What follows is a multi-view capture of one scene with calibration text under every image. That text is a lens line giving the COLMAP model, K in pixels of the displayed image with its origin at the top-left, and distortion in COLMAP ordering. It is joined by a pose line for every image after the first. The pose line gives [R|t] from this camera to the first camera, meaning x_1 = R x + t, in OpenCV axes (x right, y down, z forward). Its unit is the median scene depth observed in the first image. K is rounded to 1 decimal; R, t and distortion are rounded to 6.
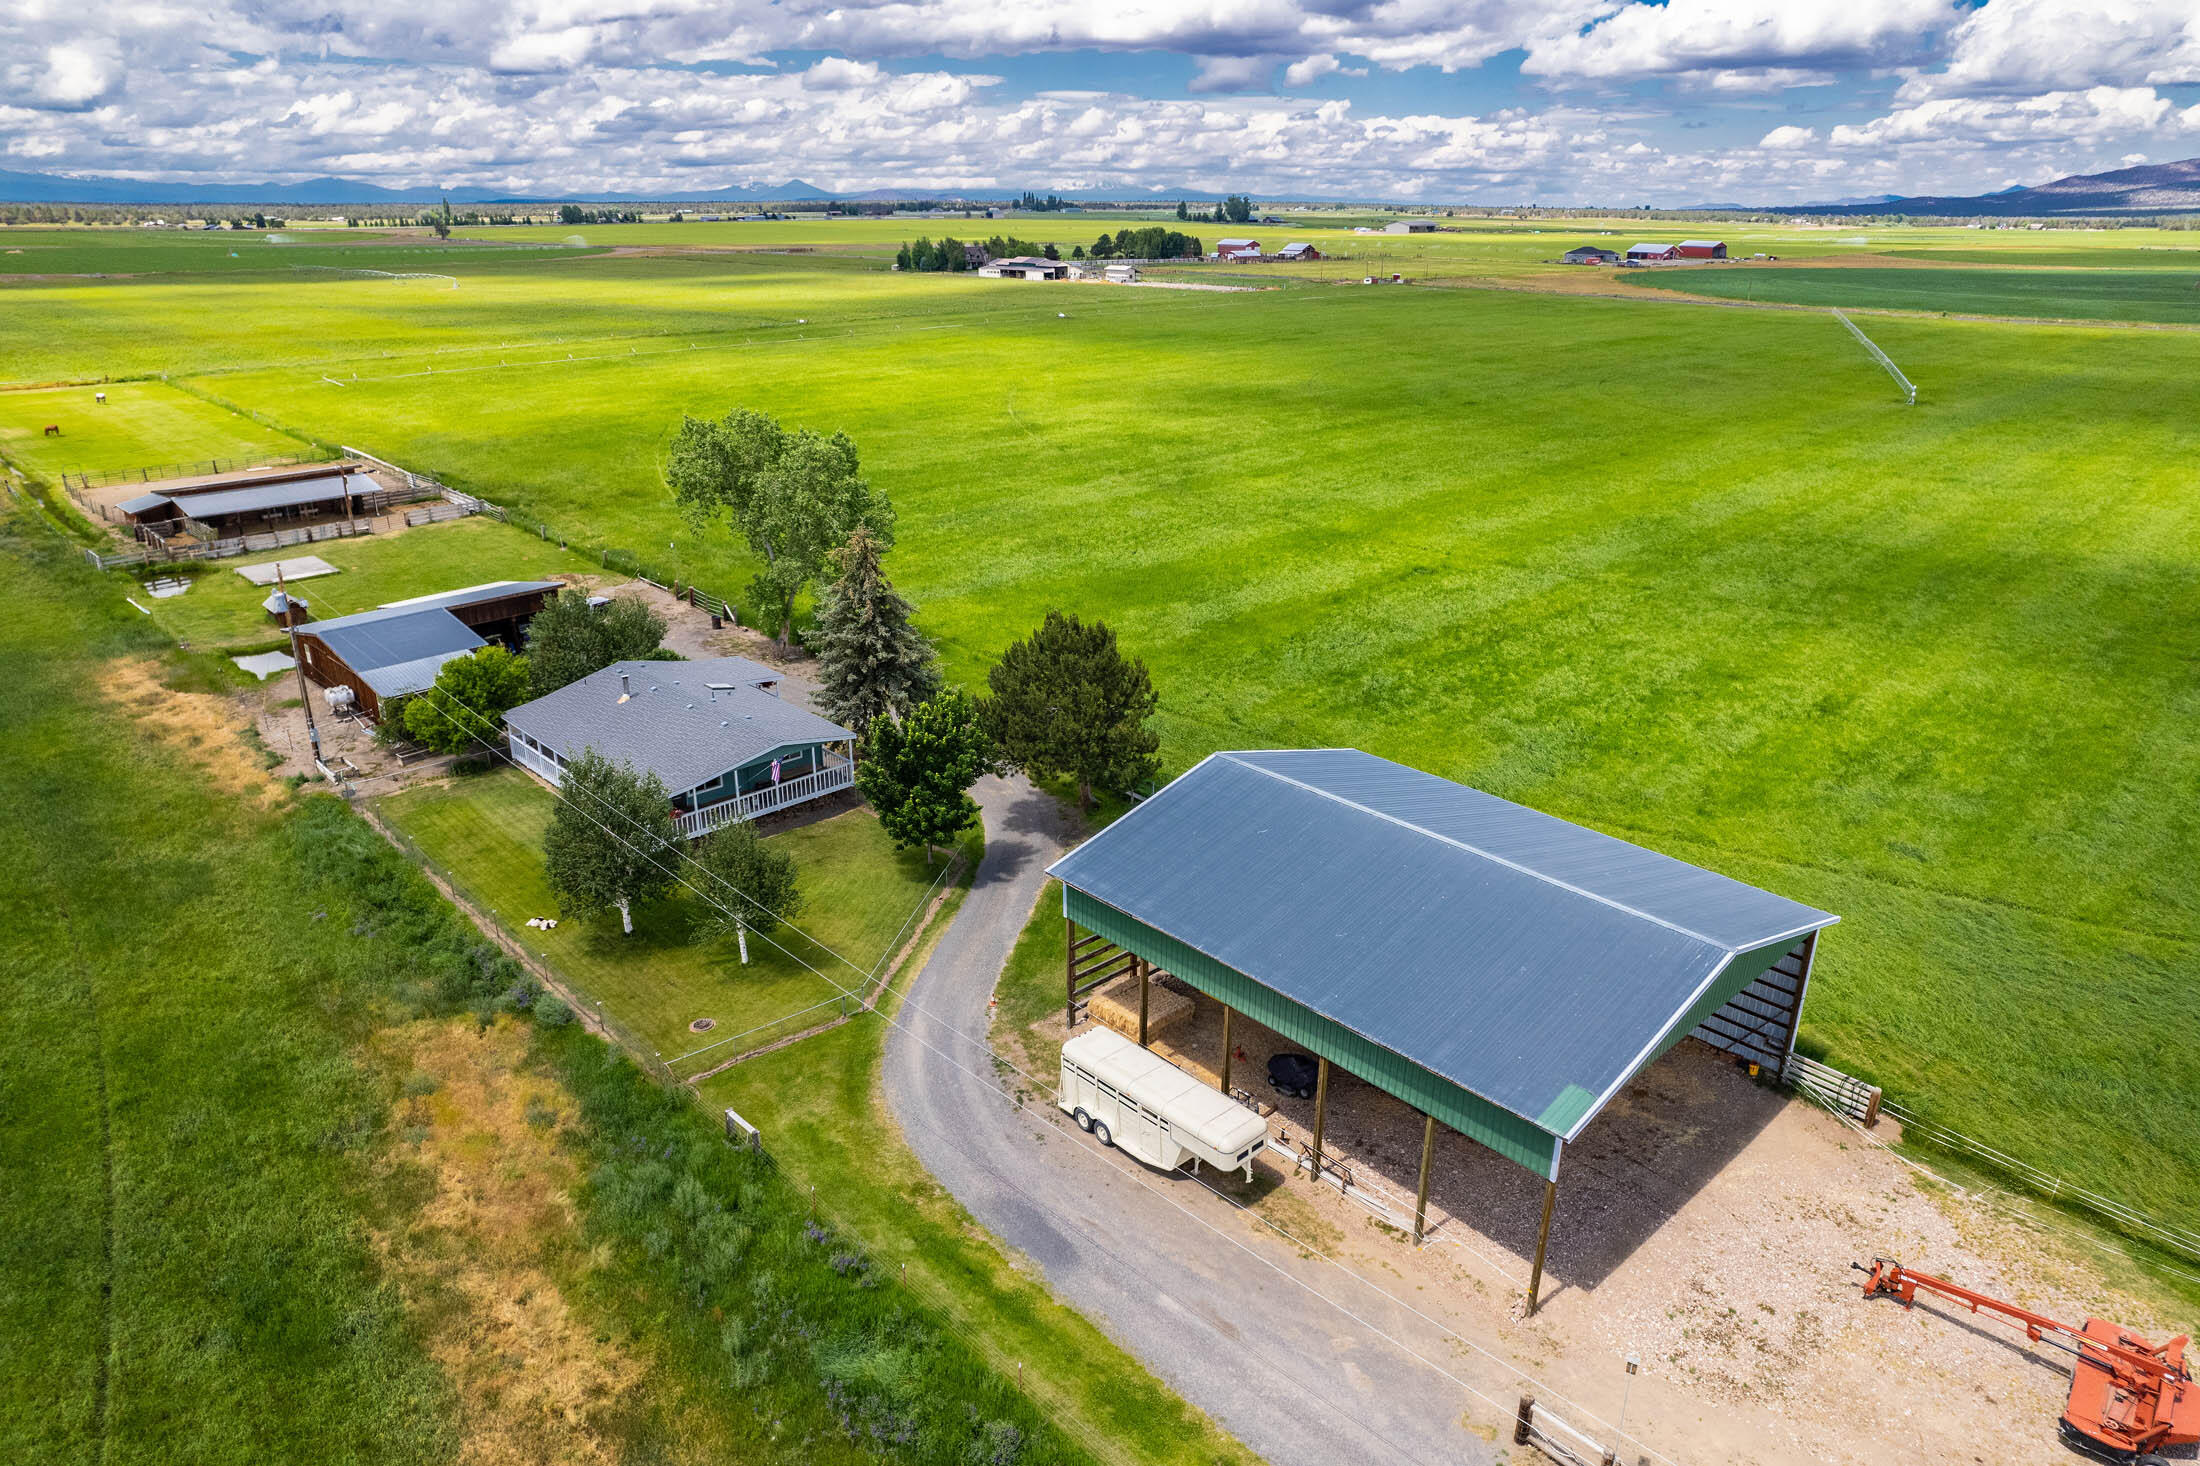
lens RADIAL K [[1409.7, 0, 1098.6], [0, 1409.7, 741.2], [0, 0, 1]] dist [-0.079815, 0.070944]
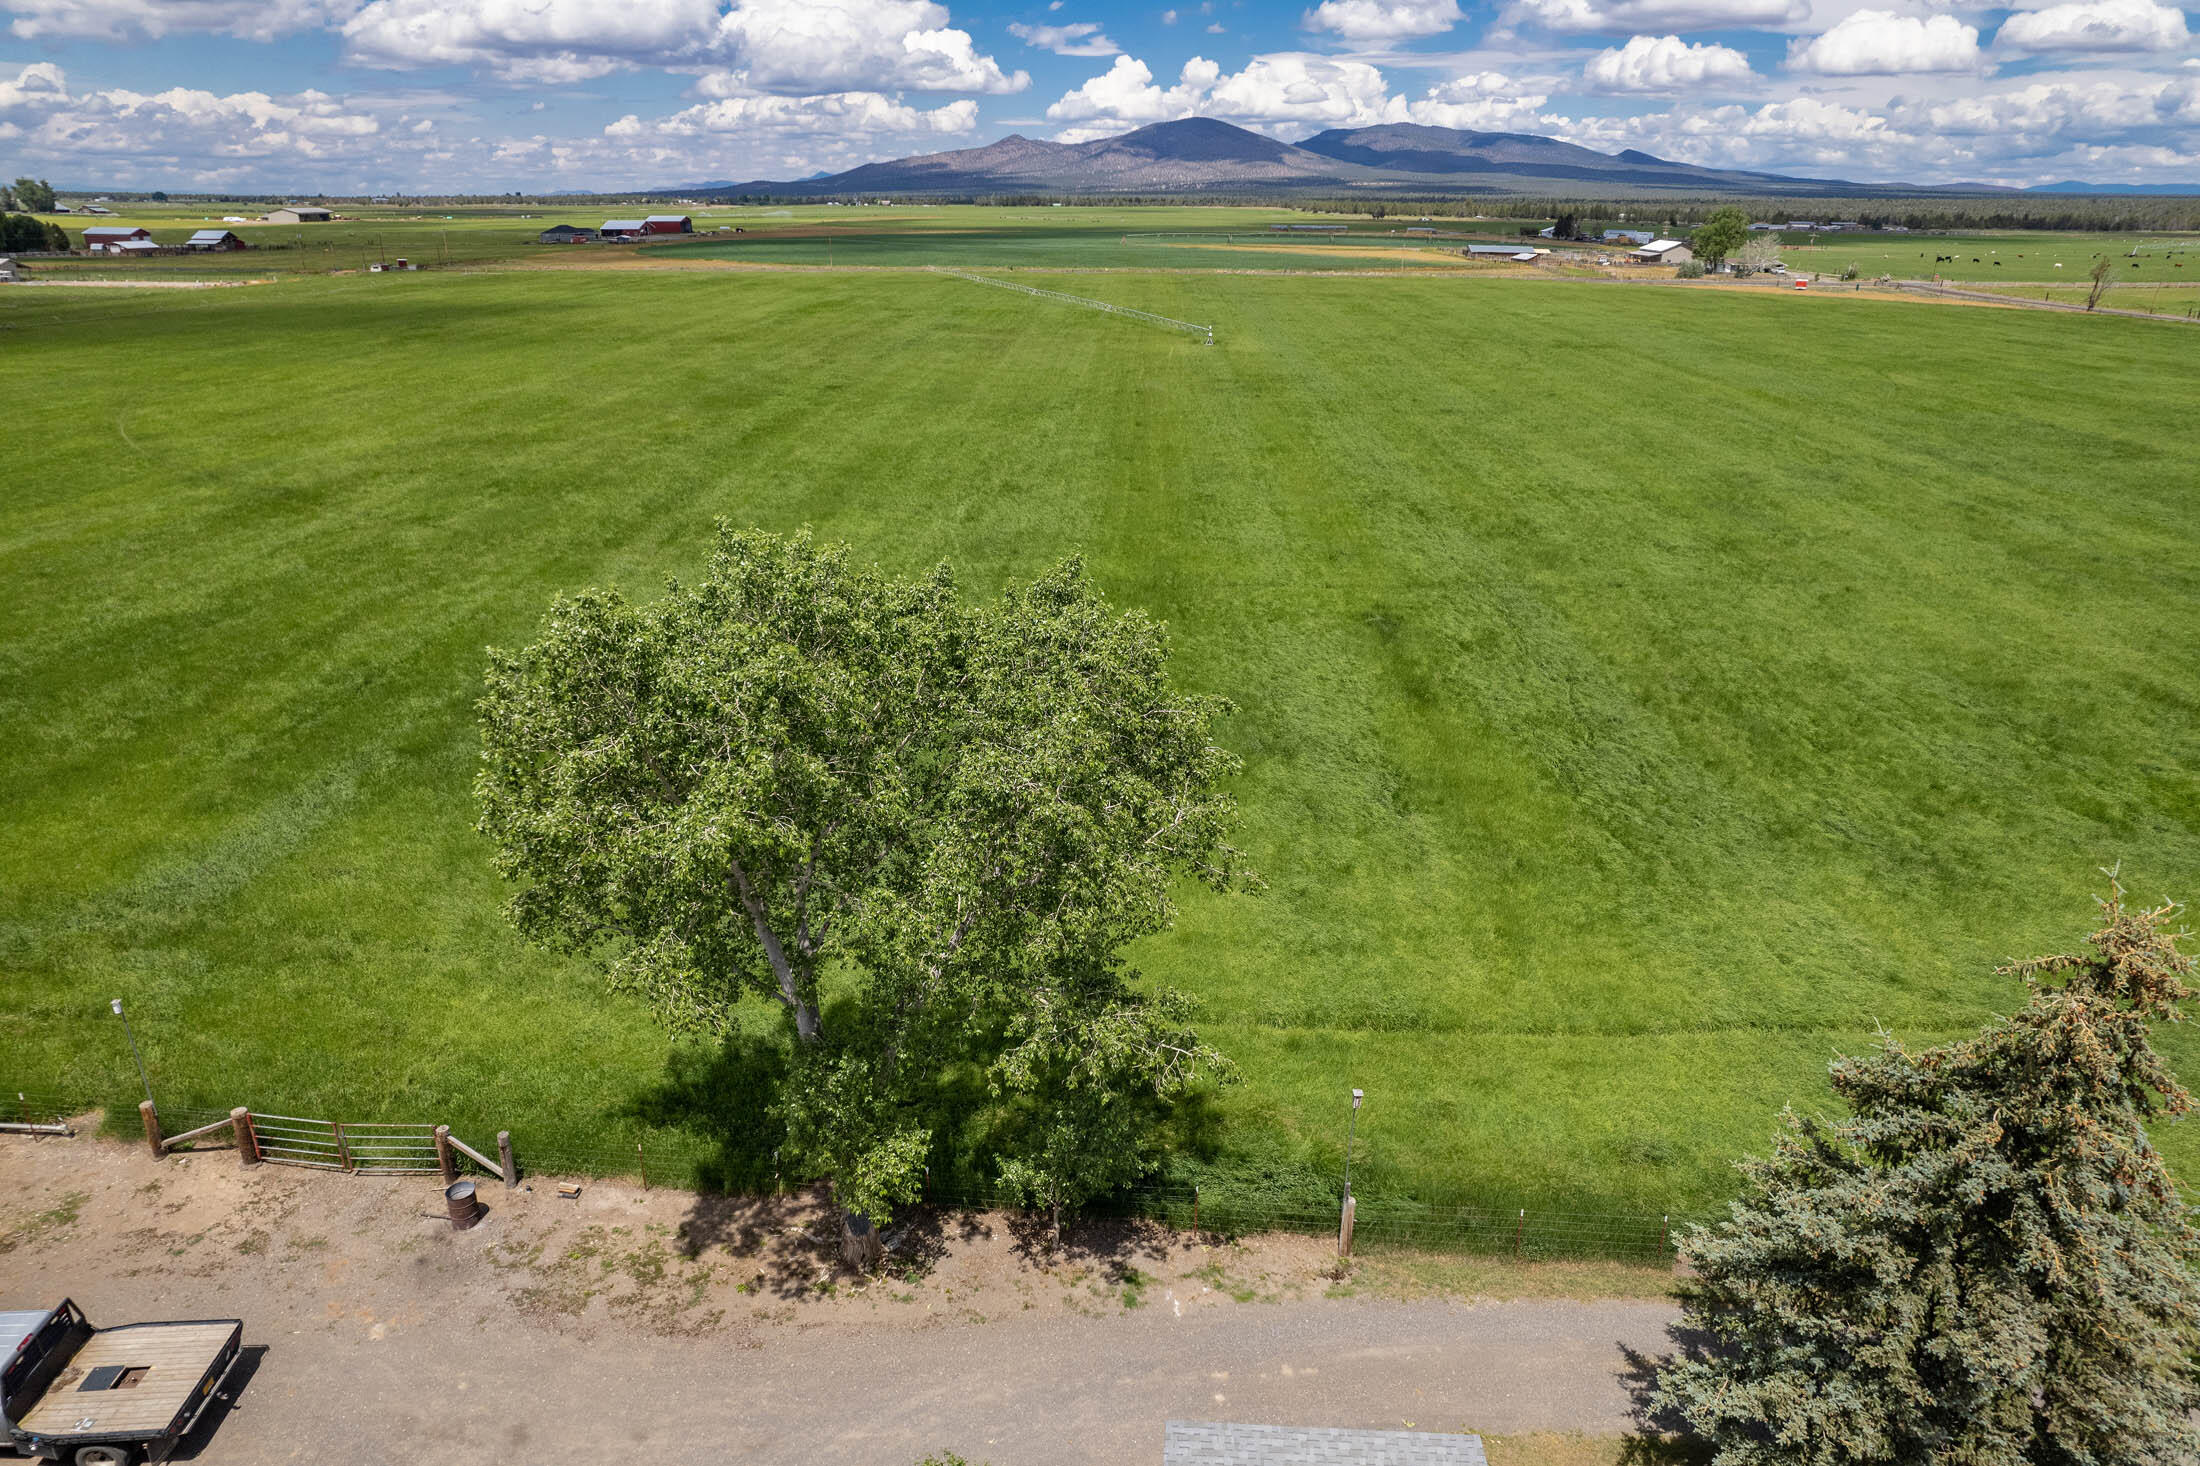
lens RADIAL K [[1409.7, 0, 1098.6], [0, 1409.7, 741.2], [0, 0, 1]] dist [-0.079815, 0.070944]
pose [[0.740362, -0.244976, 0.625980, -0.438237], [0.240346, 0.966141, 0.093835, -0.234345], [-0.627773, 0.080980, 0.774173, 0.846913]]
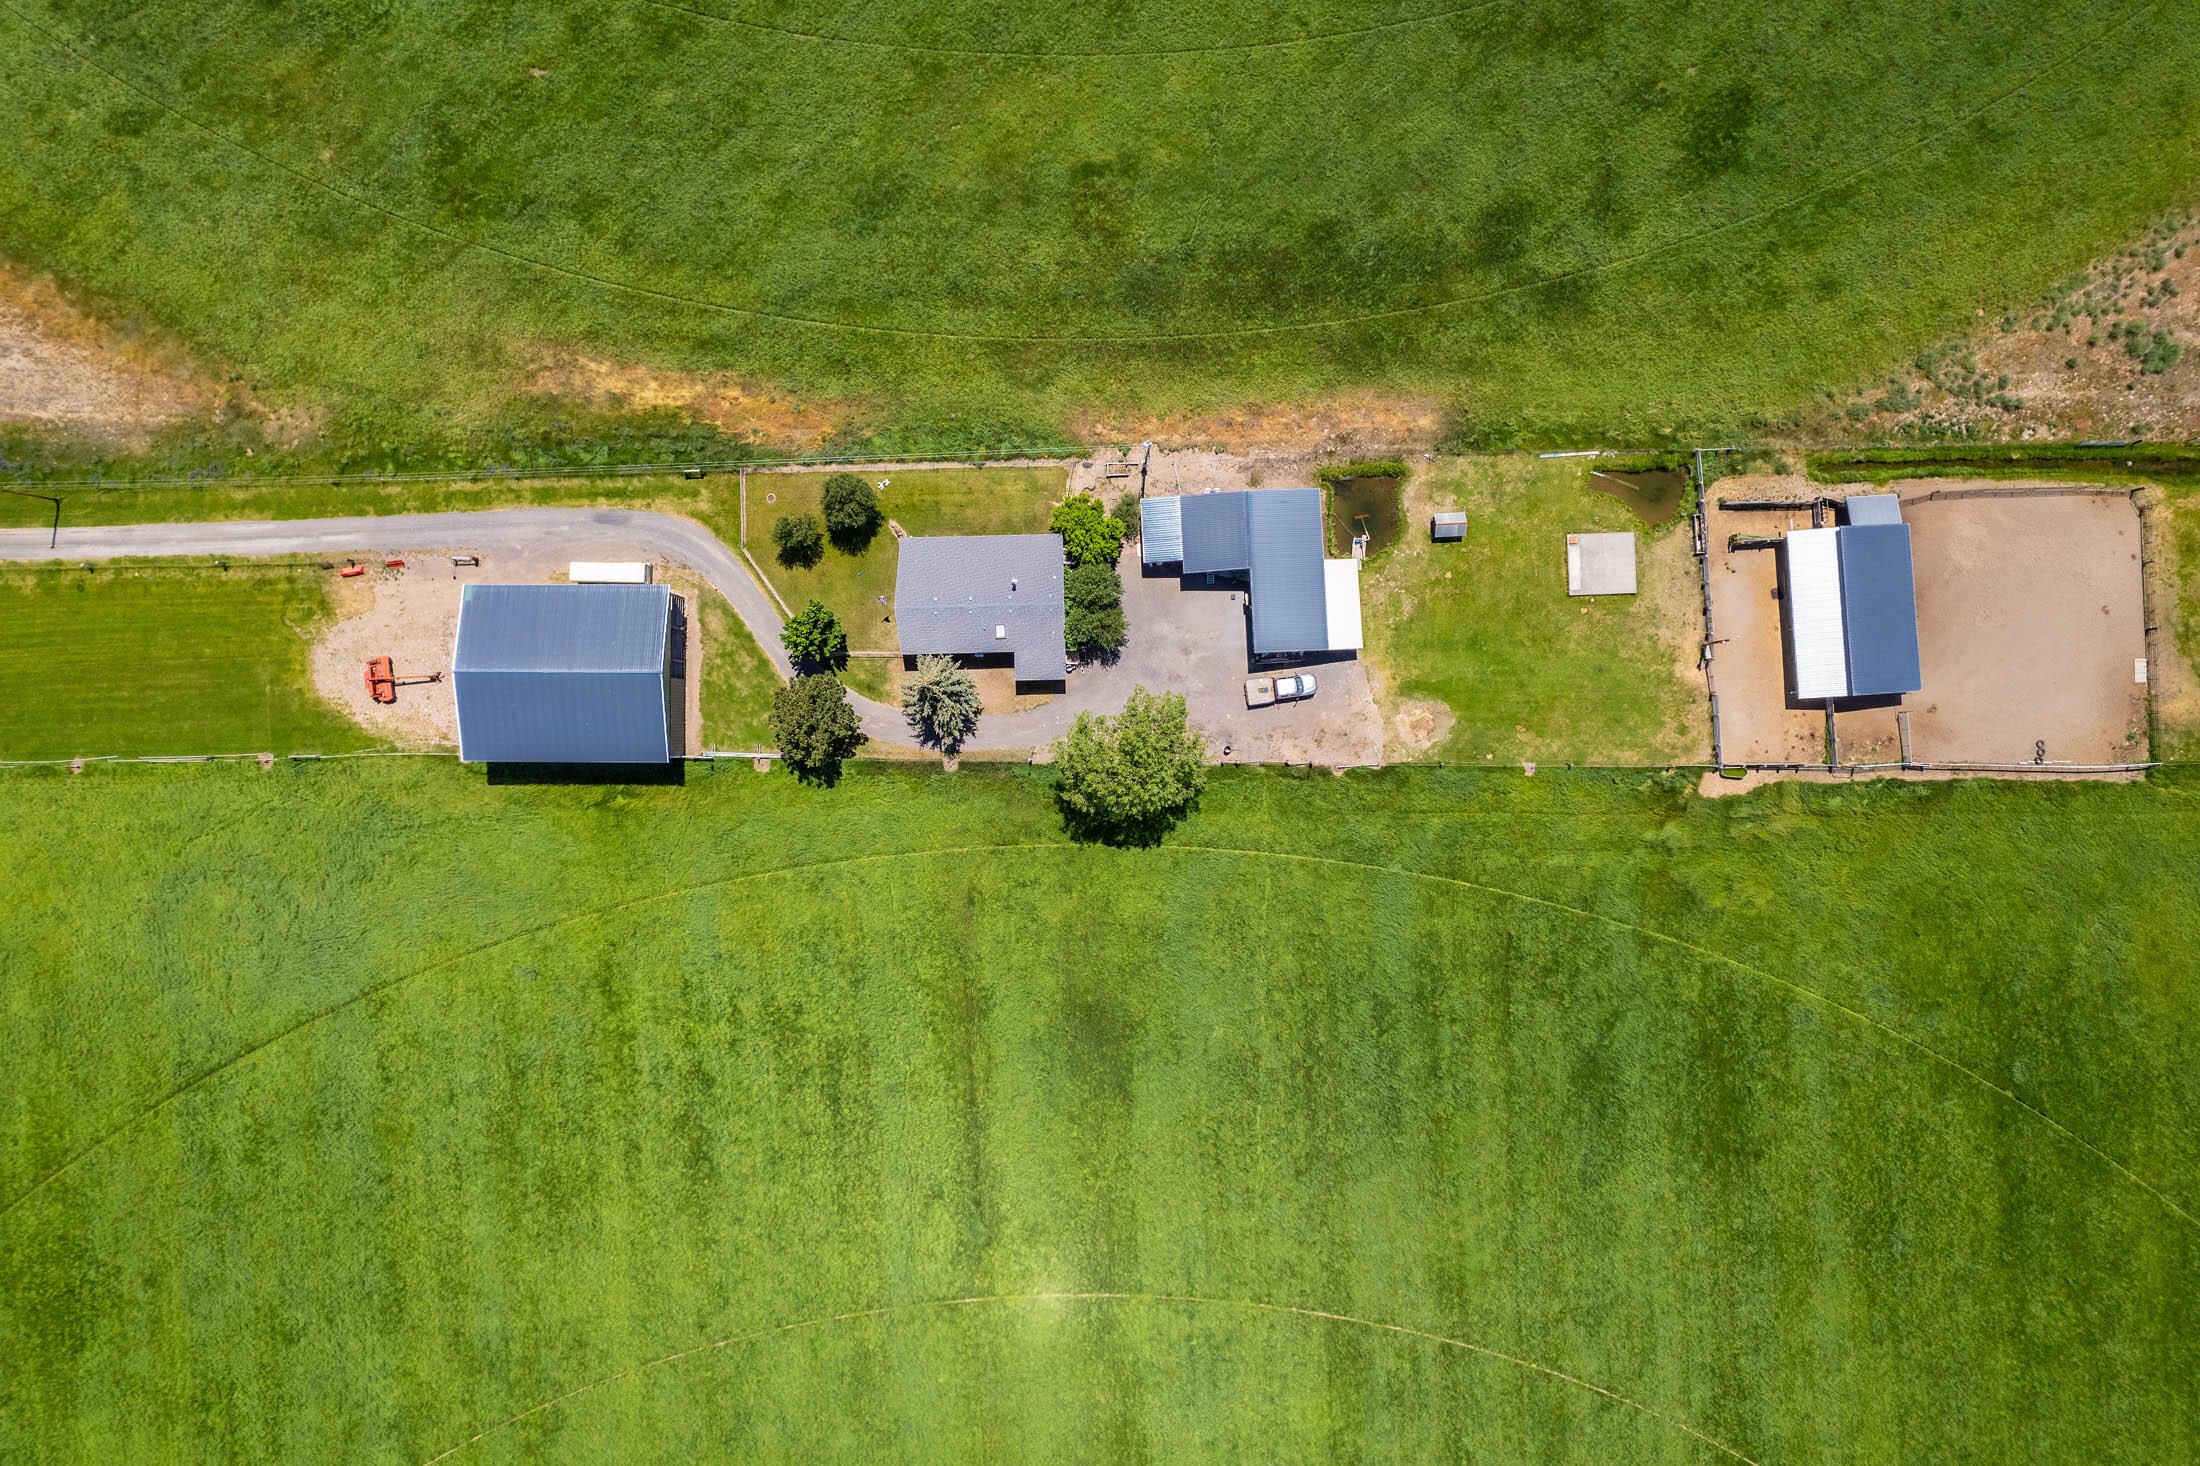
lens RADIAL K [[1409.7, 0, 1098.6], [0, 1409.7, 741.2], [0, 0, 1]] dist [-0.079815, 0.070944]
pose [[-0.675645, 0.737226, -0.001484, -0.242905], [-0.267697, -0.243459, 0.932237, -1.783035], [0.686908, 0.630258, 0.361845, 0.501575]]
